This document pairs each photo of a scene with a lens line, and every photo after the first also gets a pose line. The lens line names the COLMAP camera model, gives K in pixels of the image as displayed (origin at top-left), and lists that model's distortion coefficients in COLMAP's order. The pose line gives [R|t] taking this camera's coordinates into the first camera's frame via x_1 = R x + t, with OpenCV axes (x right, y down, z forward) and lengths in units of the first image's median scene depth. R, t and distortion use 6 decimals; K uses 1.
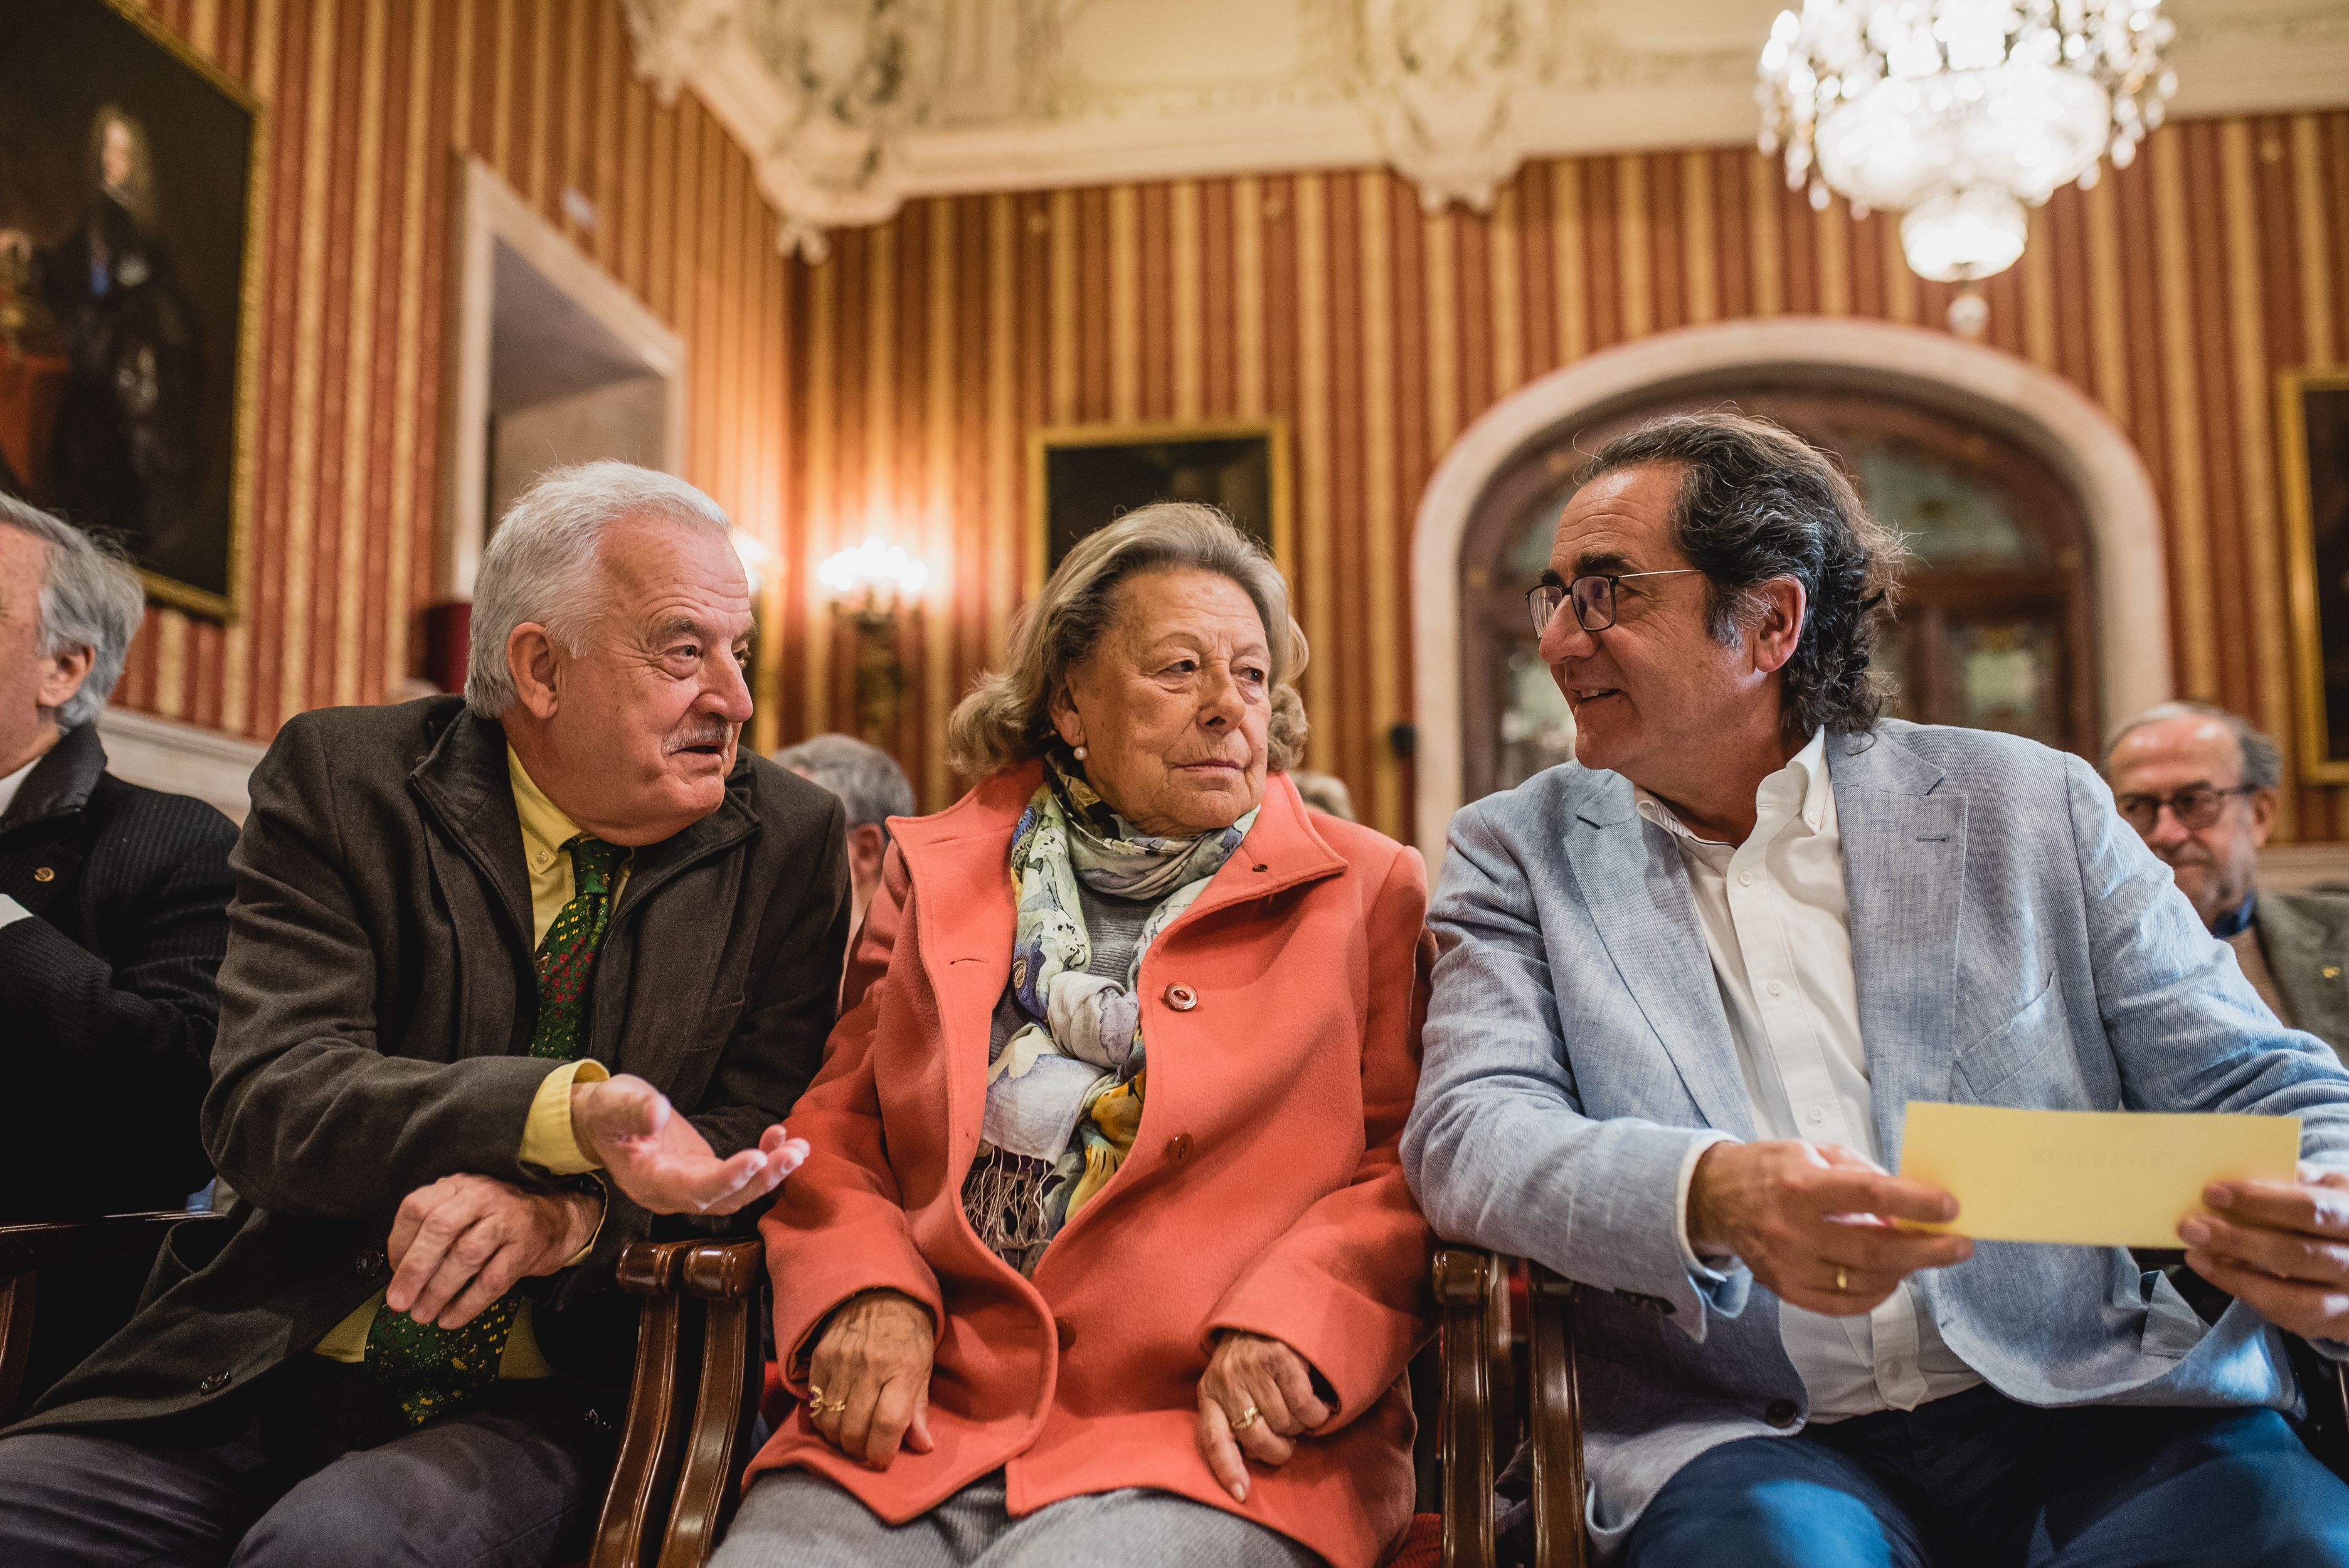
lens RADIAL K [[2180.9, 0, 1294.1], [0, 2180.9, 713.6], [0, 0, 1]] dist [-0.032436, 0.000000]
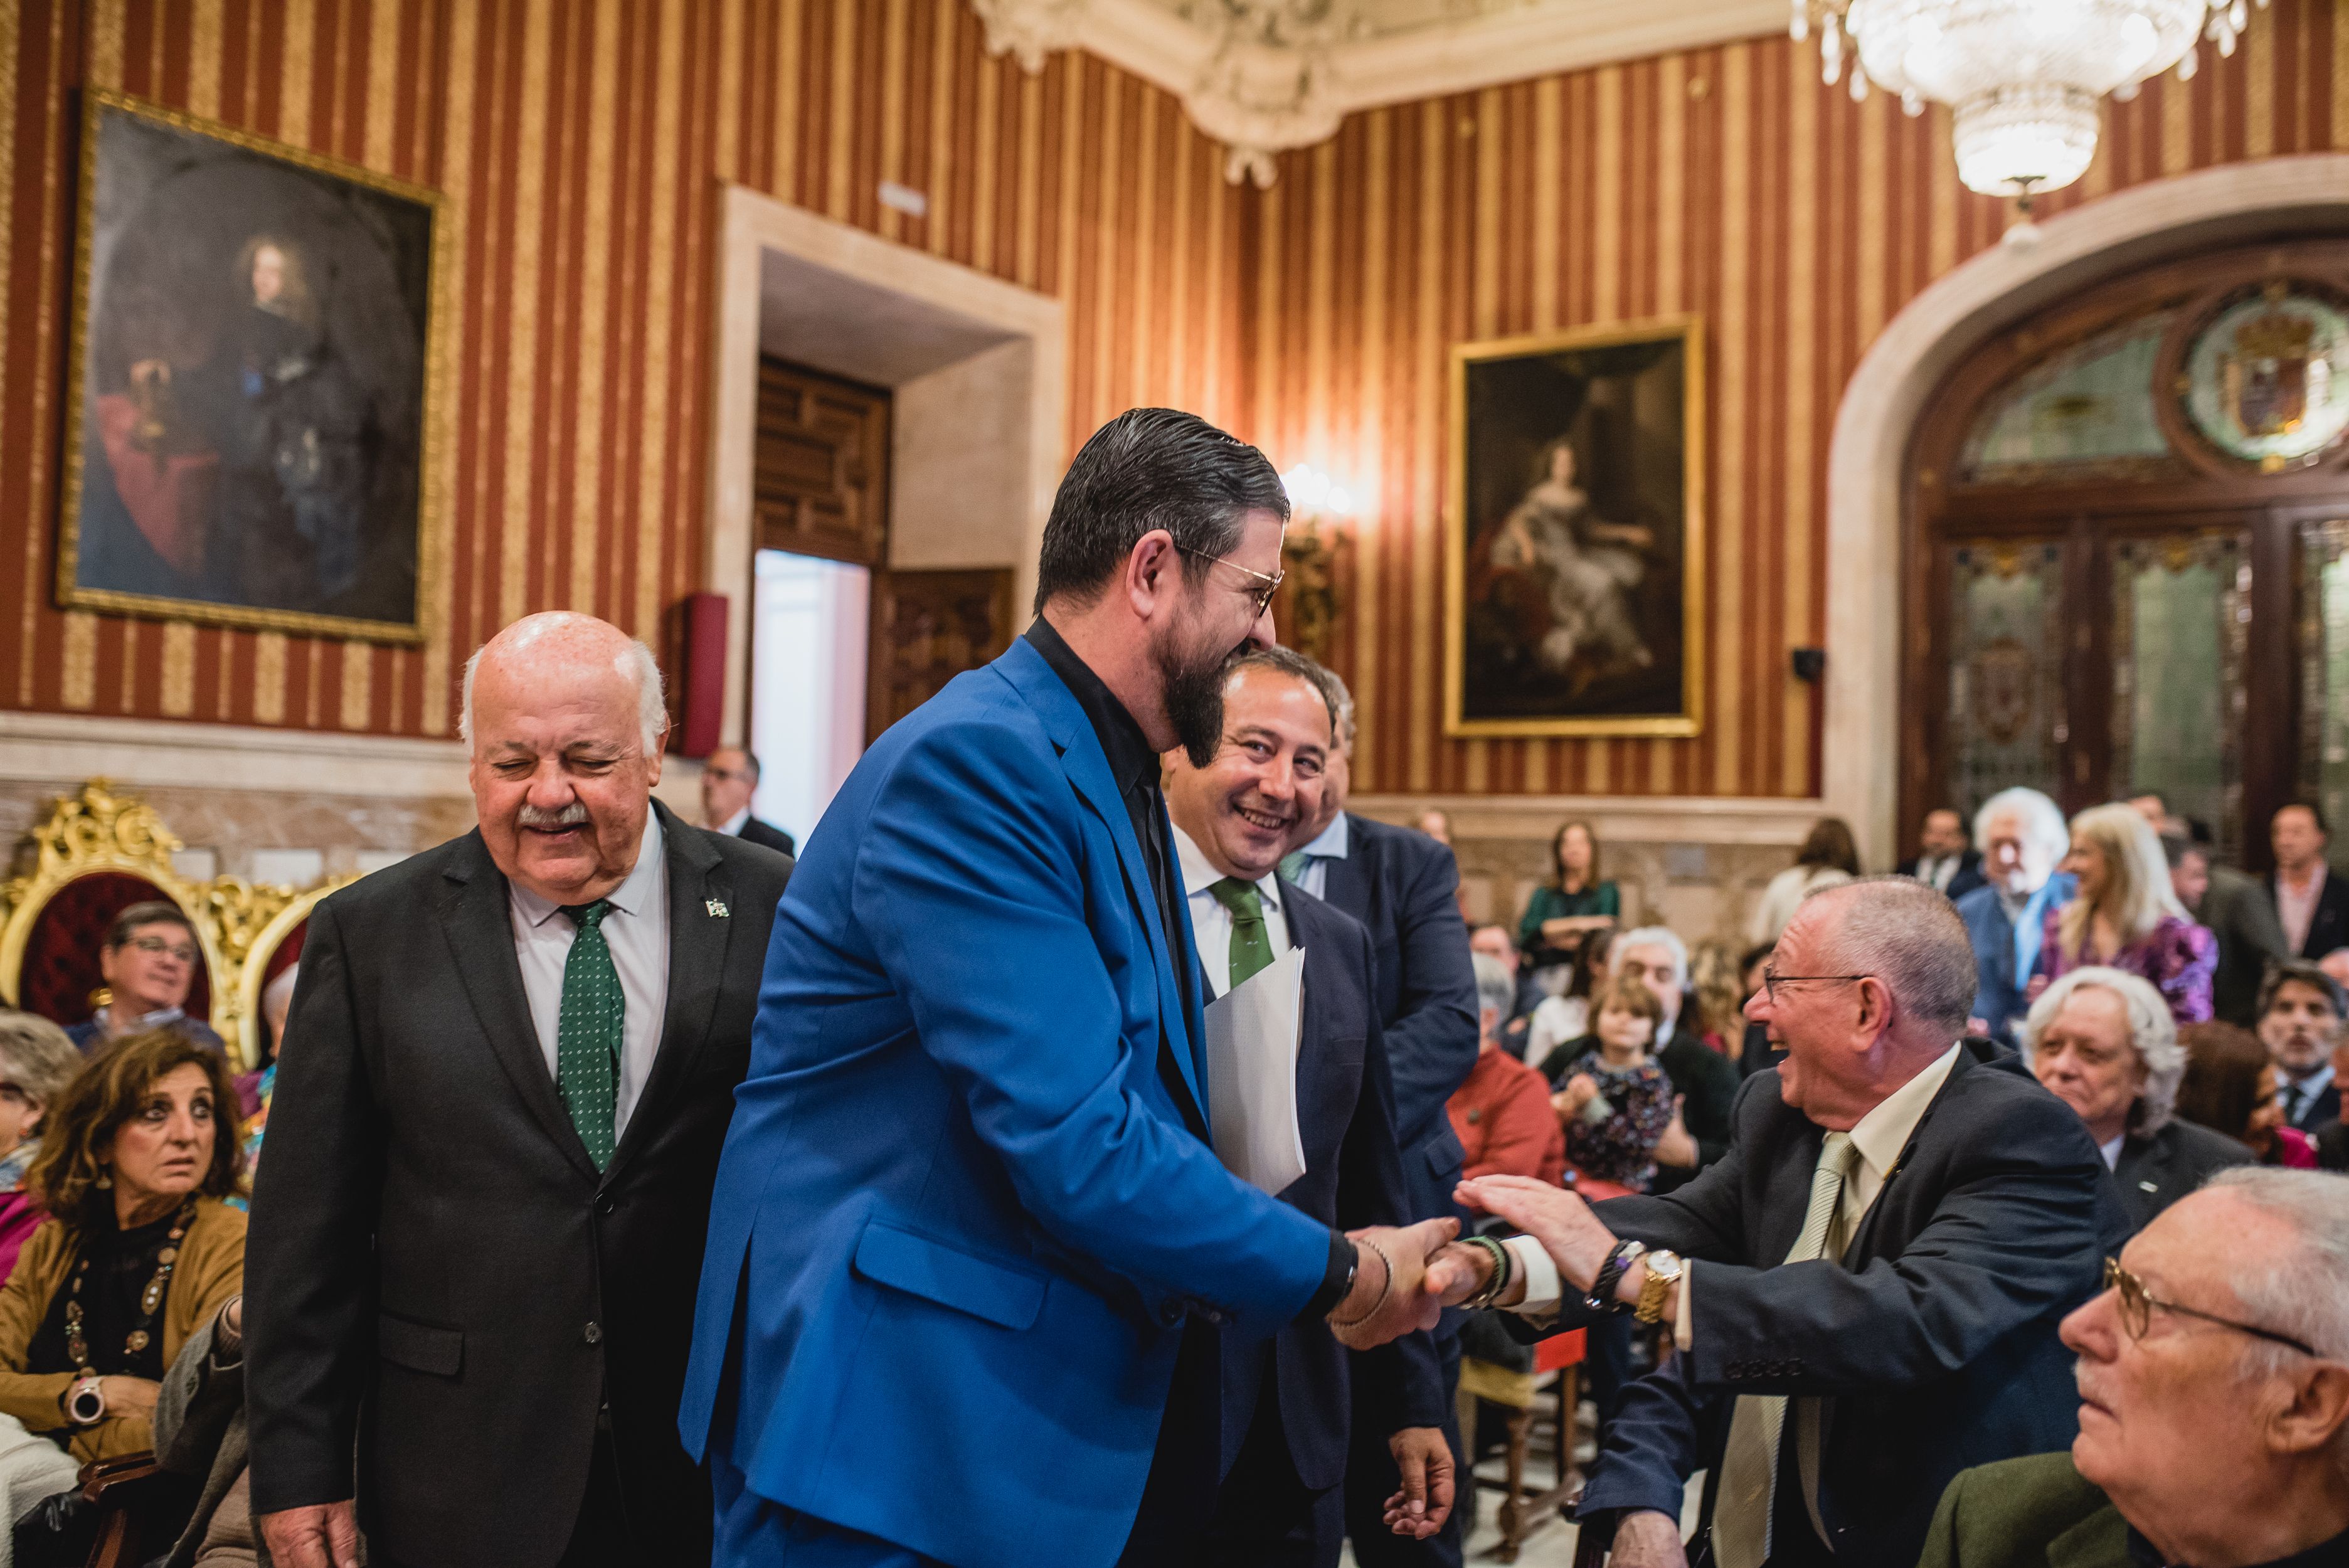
lens RADIAL K [[2180.9, 0, 1188.3], [0, 2180.9, 775.9], [0, 0, 1]] dist [-0.032436, 0.000000]
pose [[0.898471, 0.020464, -0.438555, 0.206879], [0.026742, 0.994507, 0.101193, -0.039240], [0.438217, -0.102647, 0.892989, 0.049232]]
